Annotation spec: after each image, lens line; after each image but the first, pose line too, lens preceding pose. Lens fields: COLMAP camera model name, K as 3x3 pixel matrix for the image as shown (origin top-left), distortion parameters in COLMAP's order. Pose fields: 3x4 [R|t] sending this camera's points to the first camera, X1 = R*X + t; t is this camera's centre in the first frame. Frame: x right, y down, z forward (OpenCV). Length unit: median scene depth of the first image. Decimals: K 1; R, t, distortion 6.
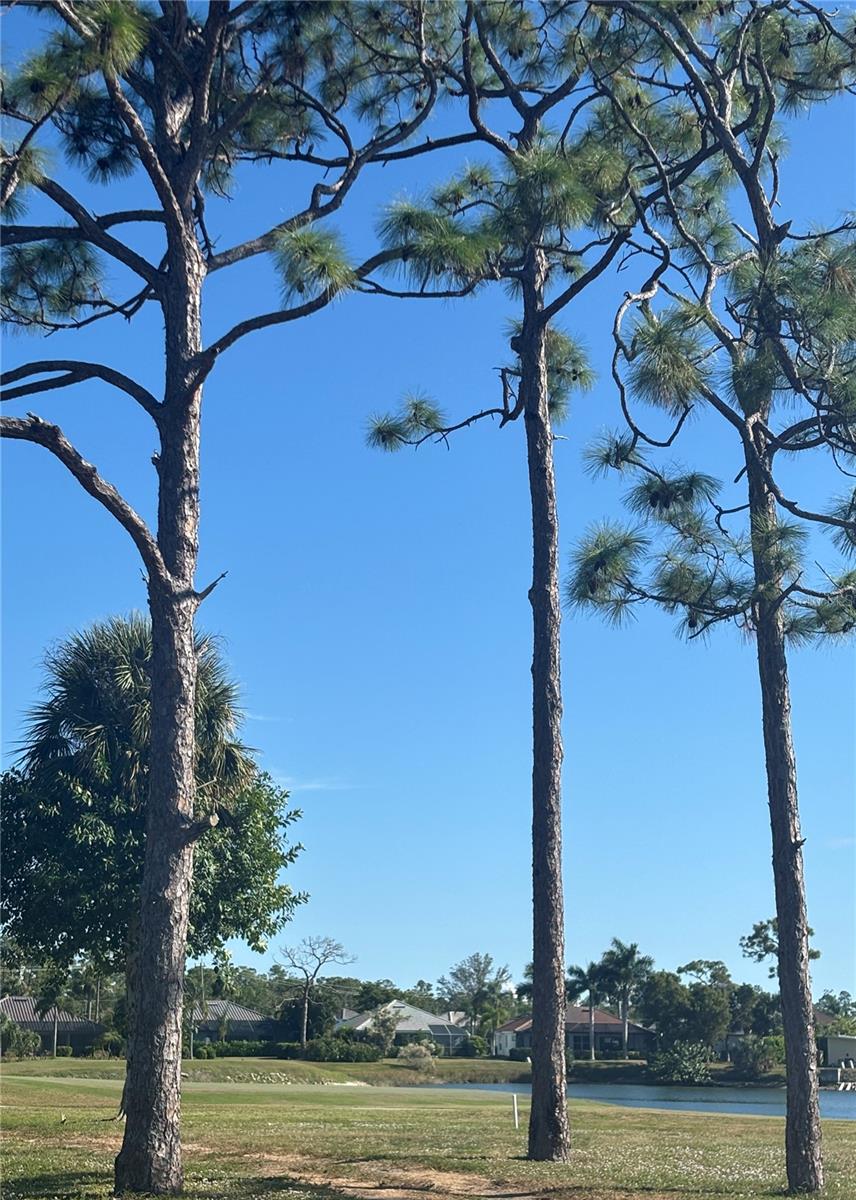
lens RADIAL K [[2063.6, 0, 428.0], [0, 2063.6, 600.0], [0, 0, 1]] dist [0.035821, 0.171204]
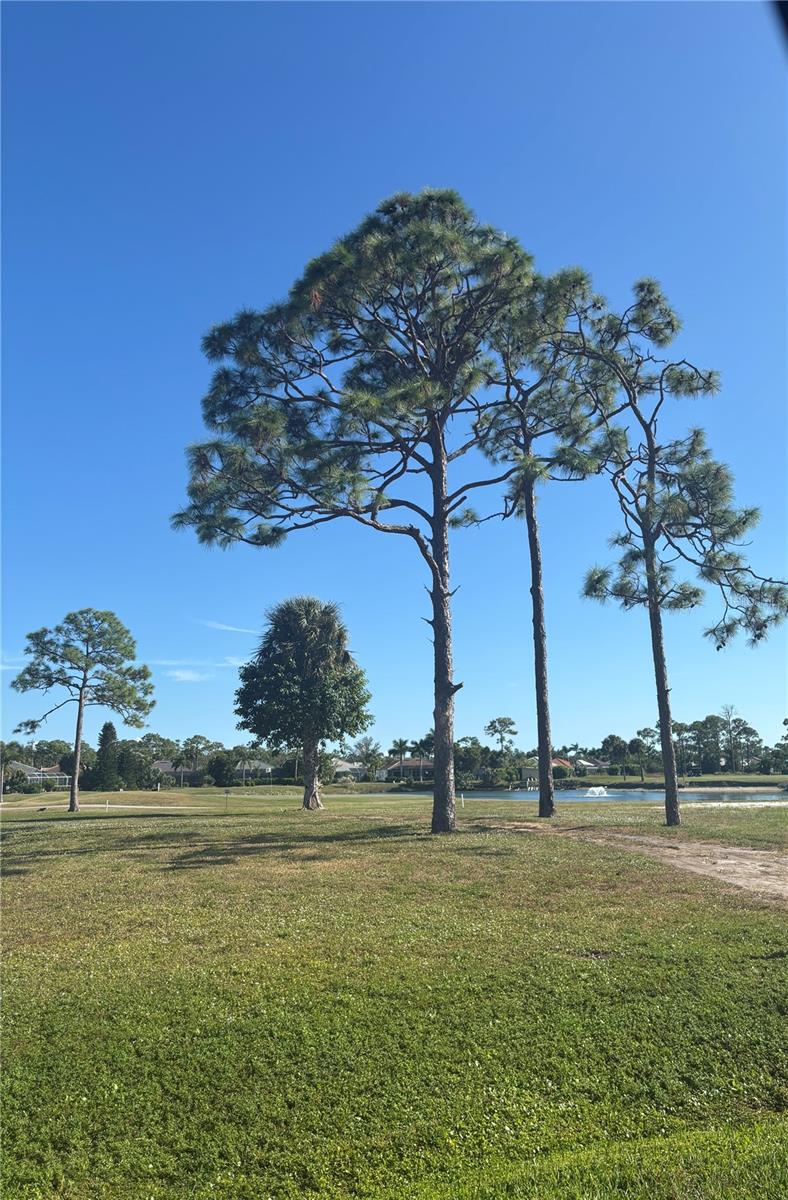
lens RADIAL K [[913.8, 0, 466.1], [0, 913.8, 593.1], [0, 0, 1]] dist [0.010298, -0.041692]
pose [[0.988235, -0.000989, 0.152941, -0.120127], [-0.001325, 0.999886, 0.015030, -0.009532], [-0.152939, -0.015056, 0.988121, -0.041486]]
